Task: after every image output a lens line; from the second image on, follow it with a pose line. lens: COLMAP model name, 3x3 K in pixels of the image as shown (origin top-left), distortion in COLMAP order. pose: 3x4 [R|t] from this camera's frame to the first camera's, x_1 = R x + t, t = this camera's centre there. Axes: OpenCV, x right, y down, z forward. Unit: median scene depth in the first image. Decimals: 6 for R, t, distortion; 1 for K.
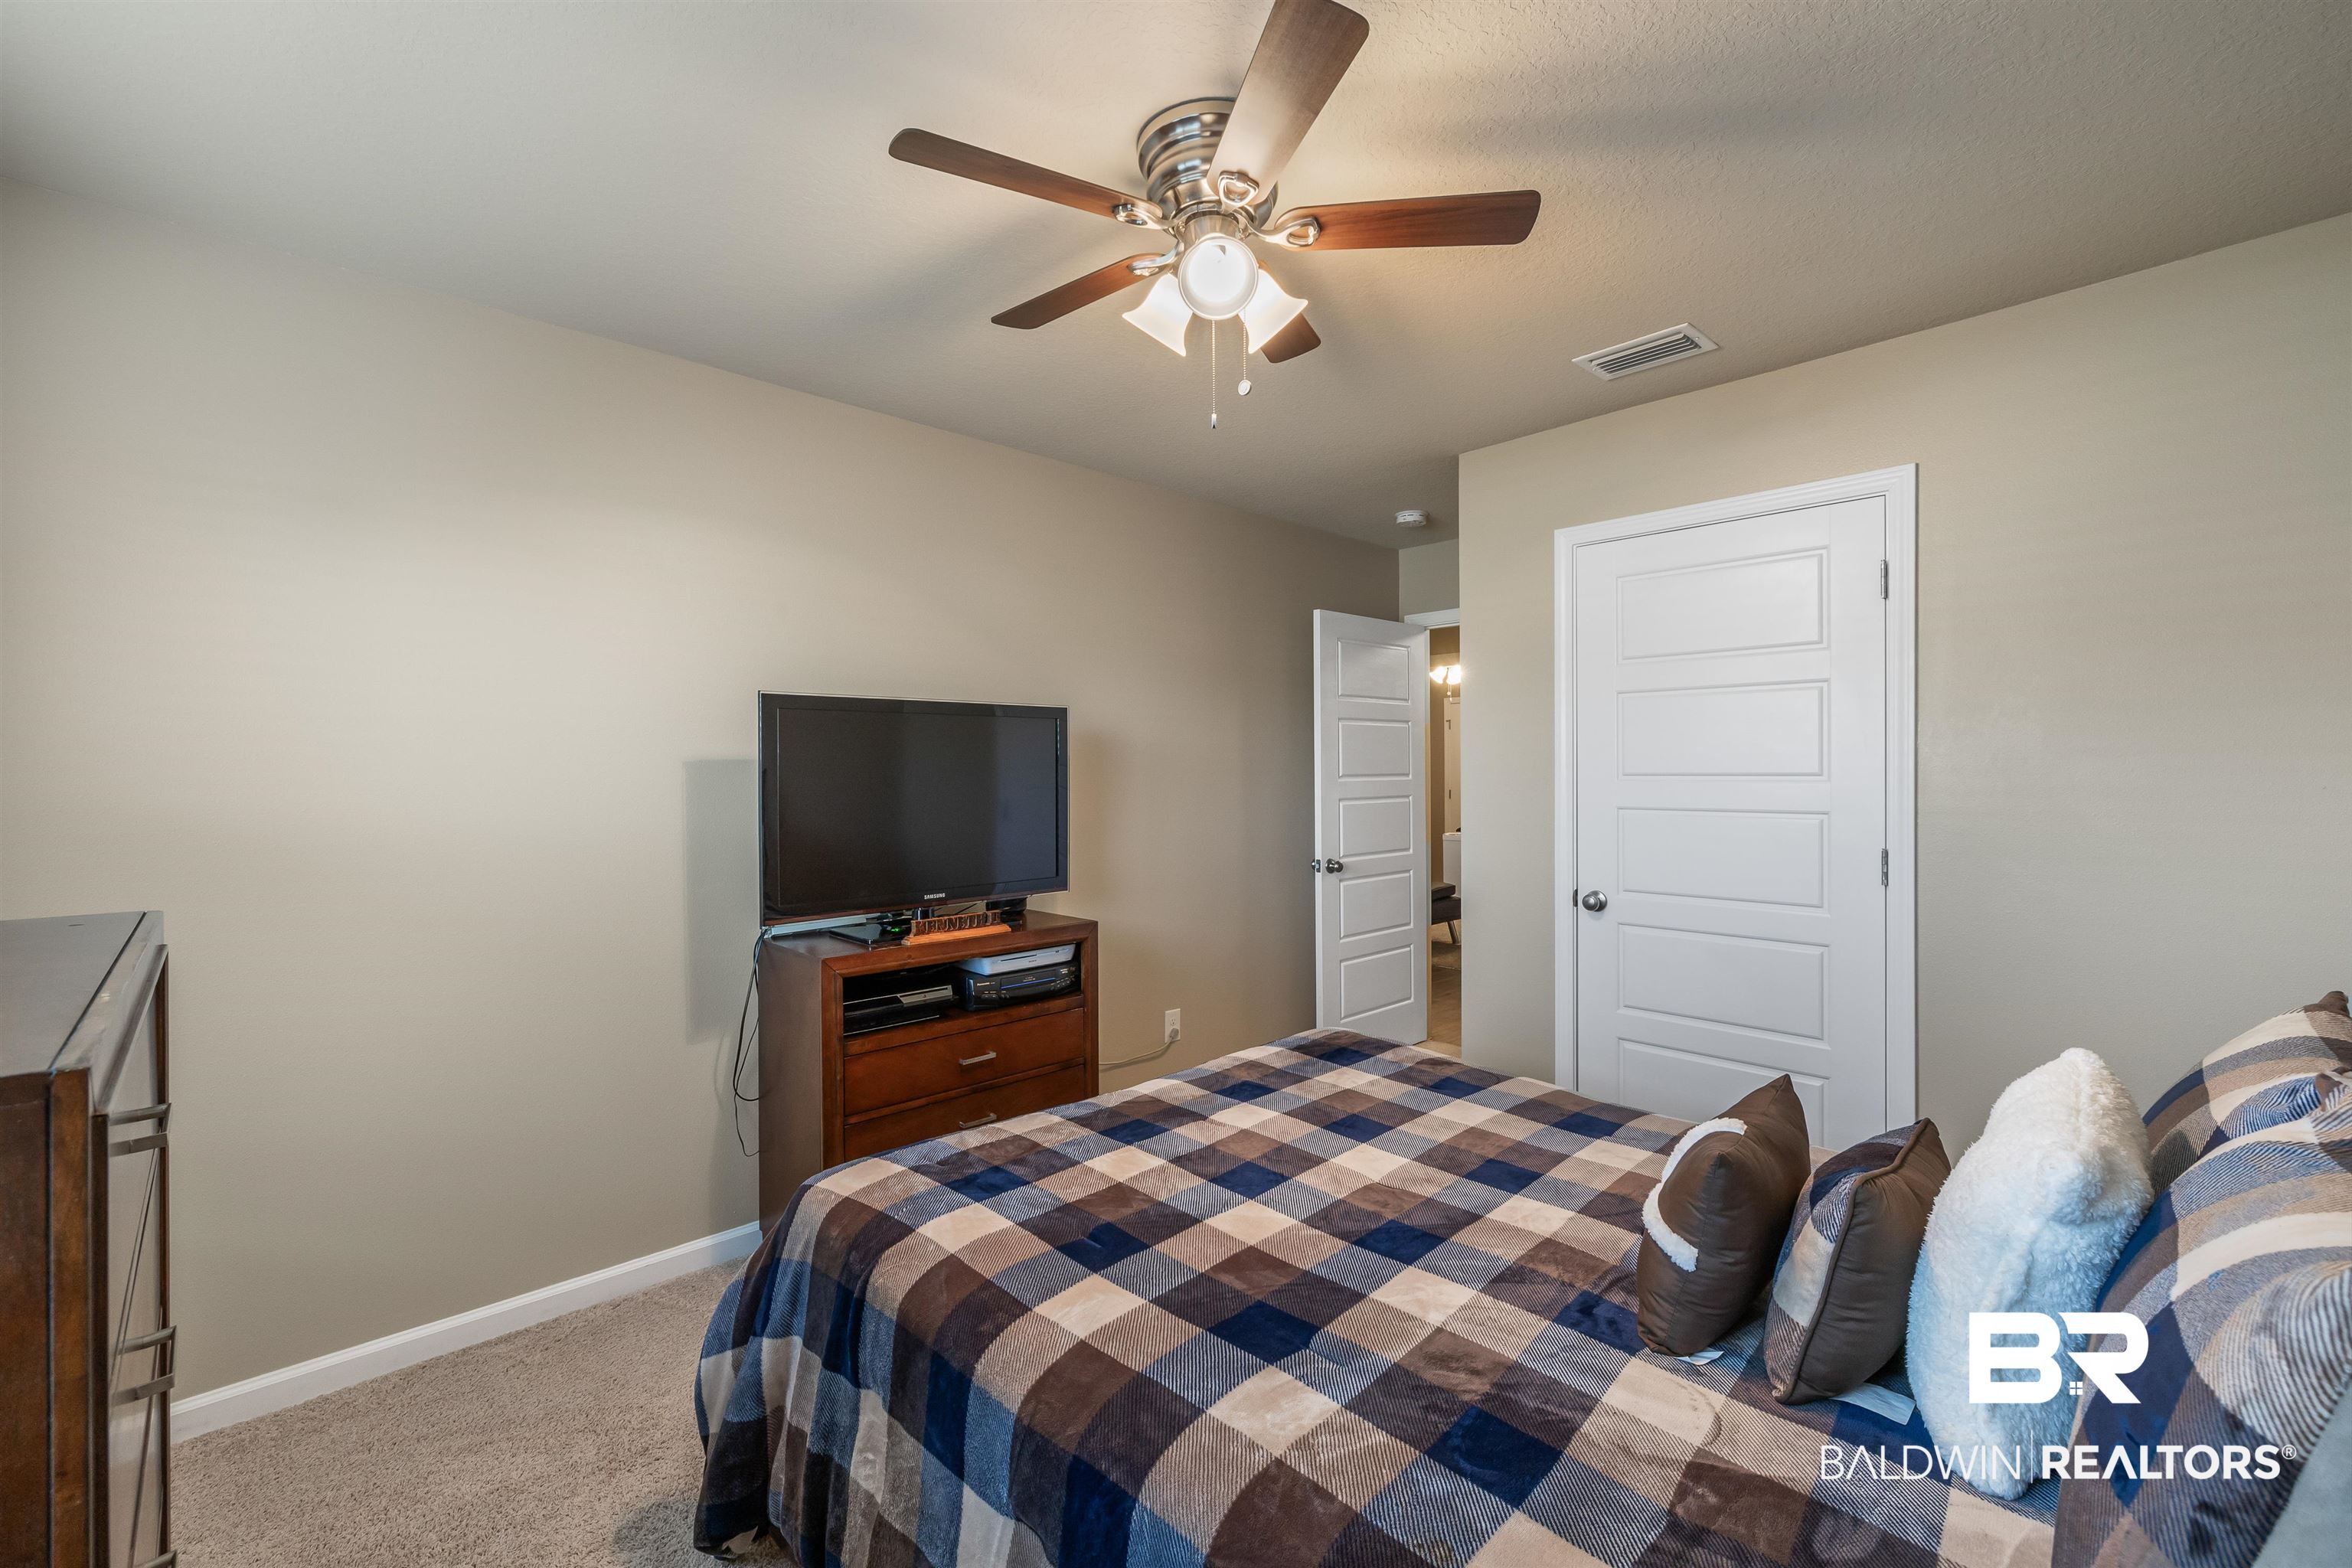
lens RADIAL K [[985.1, 0, 1176.0], [0, 985.1, 776.6], [0, 0, 1]] dist [-0.000547, -0.000344]
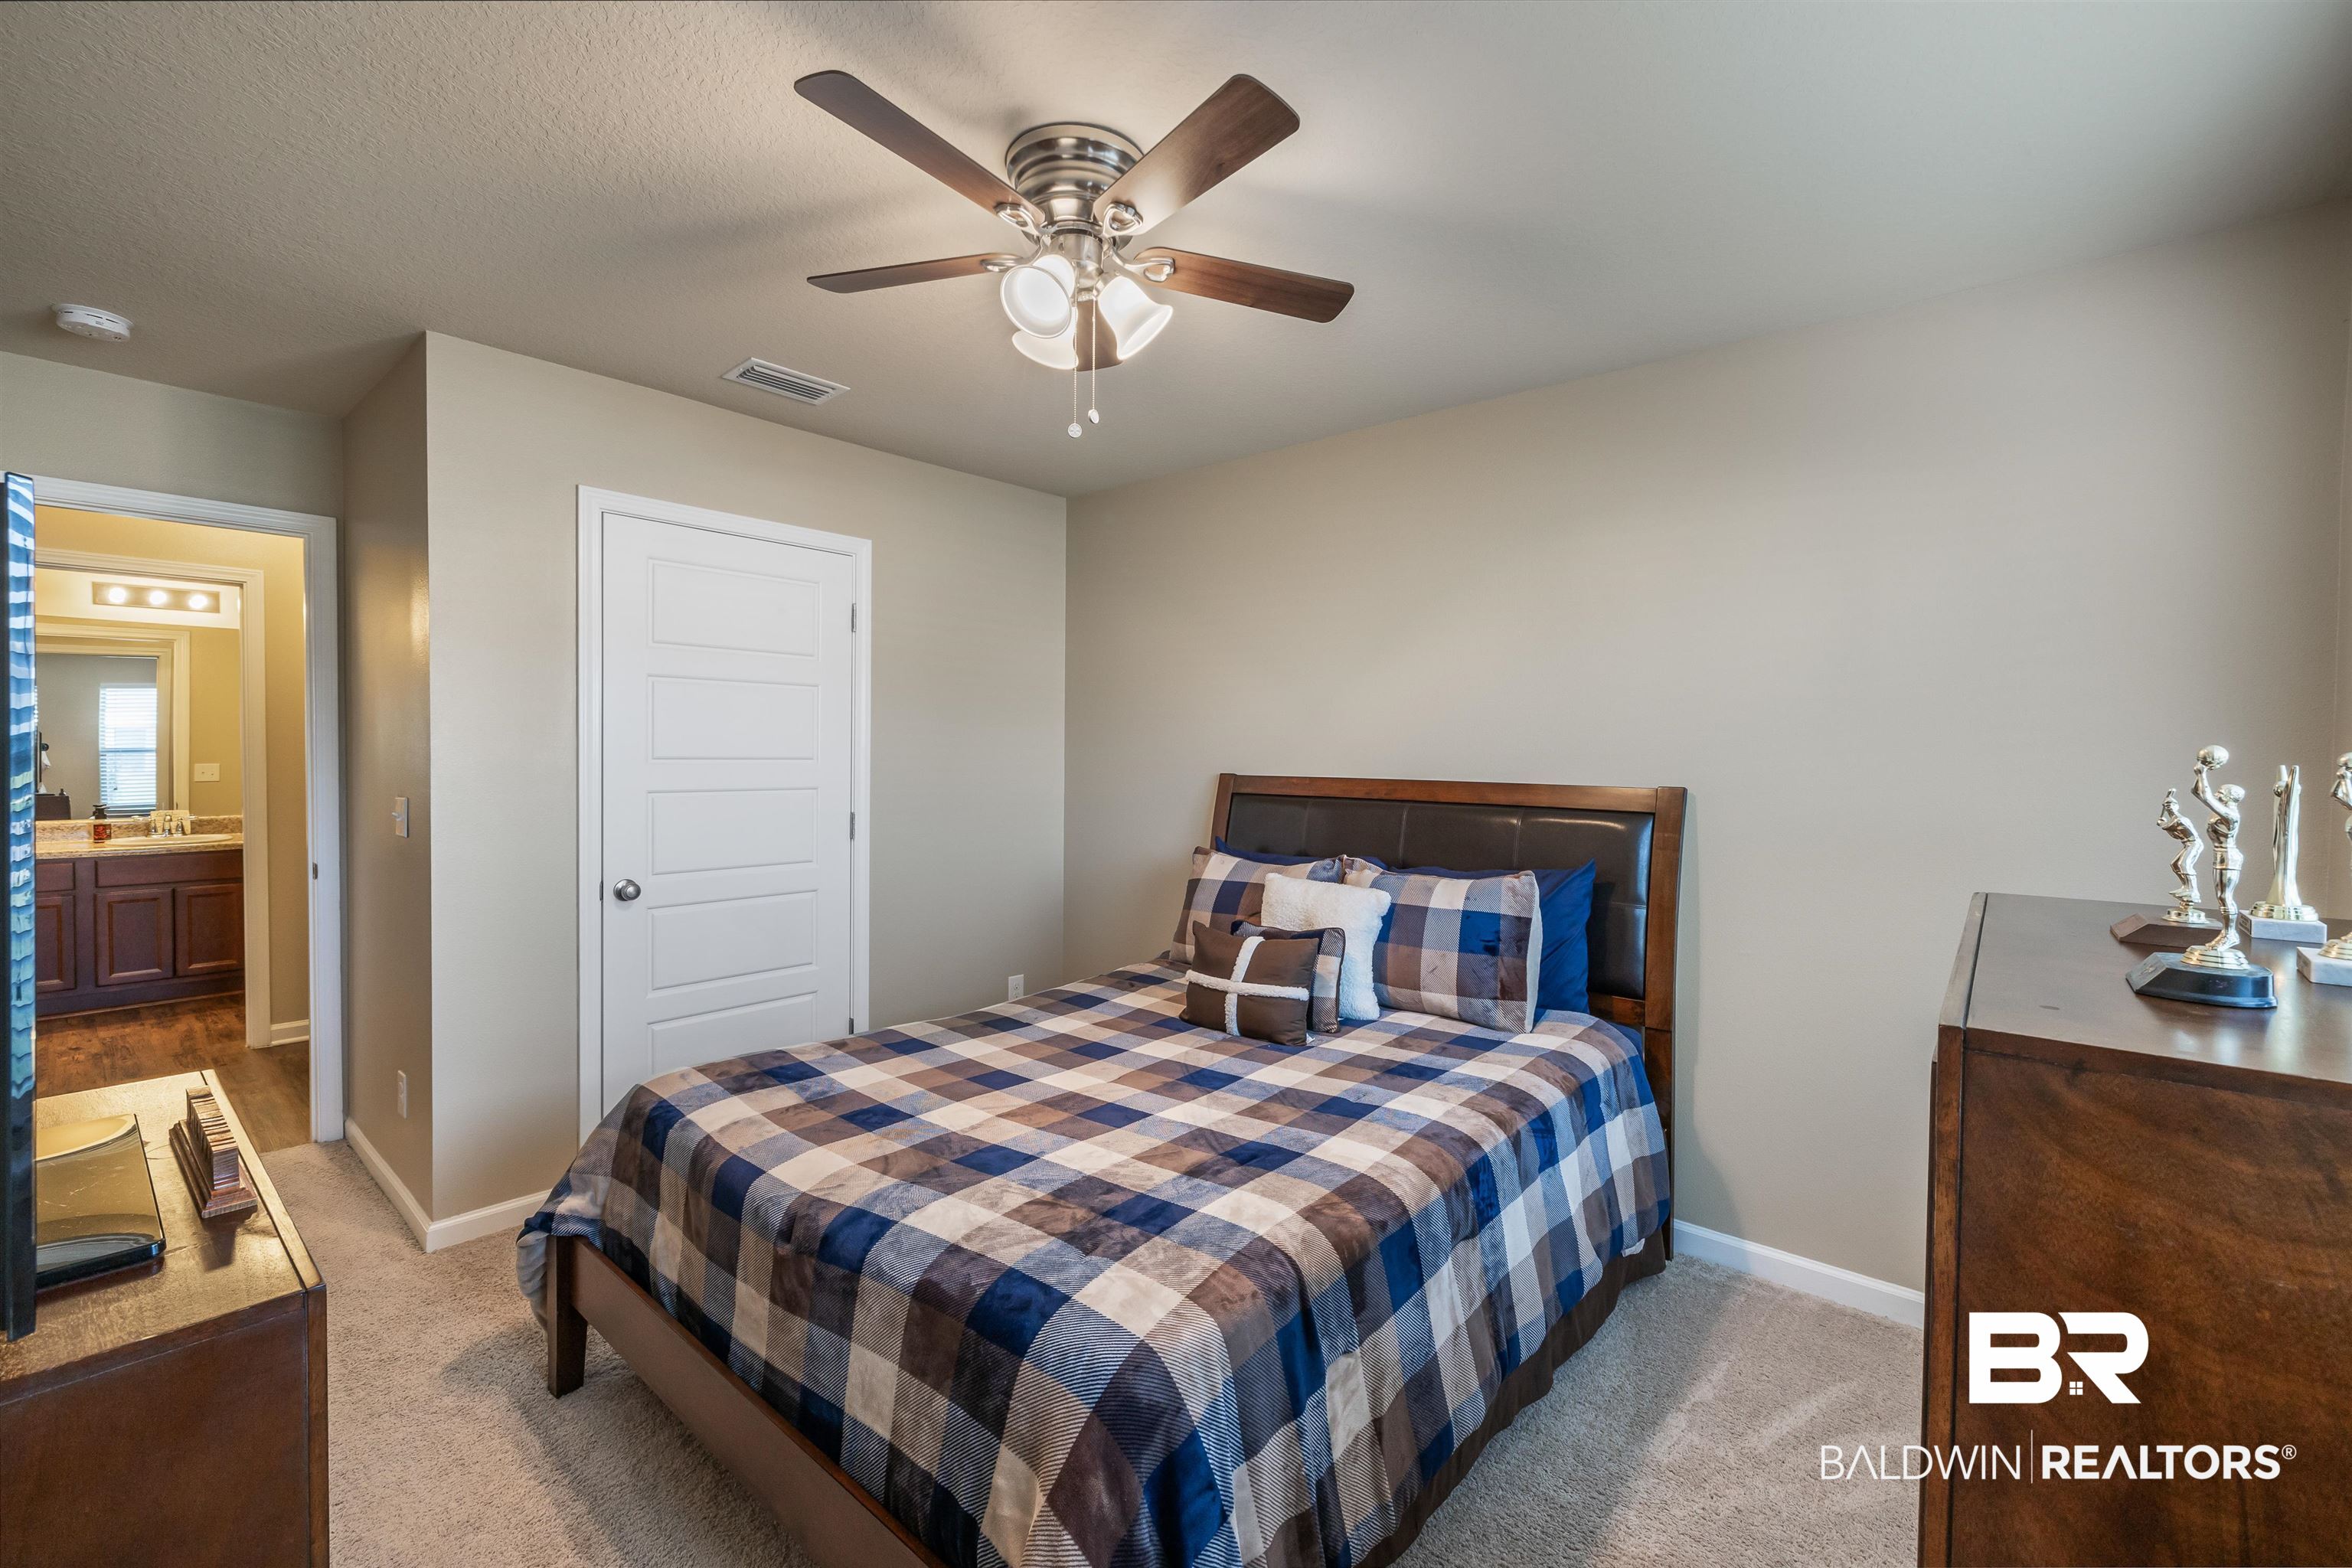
lens RADIAL K [[985.1, 0, 1176.0], [0, 985.1, 776.6], [0, 0, 1]] dist [-0.000547, -0.000344]
pose [[-0.092449, -0.026365, 0.995368, -0.812096], [-0.005517, 0.999648, 0.025966, -0.017151], [-0.995702, -0.003091, -0.092562, 0.777240]]
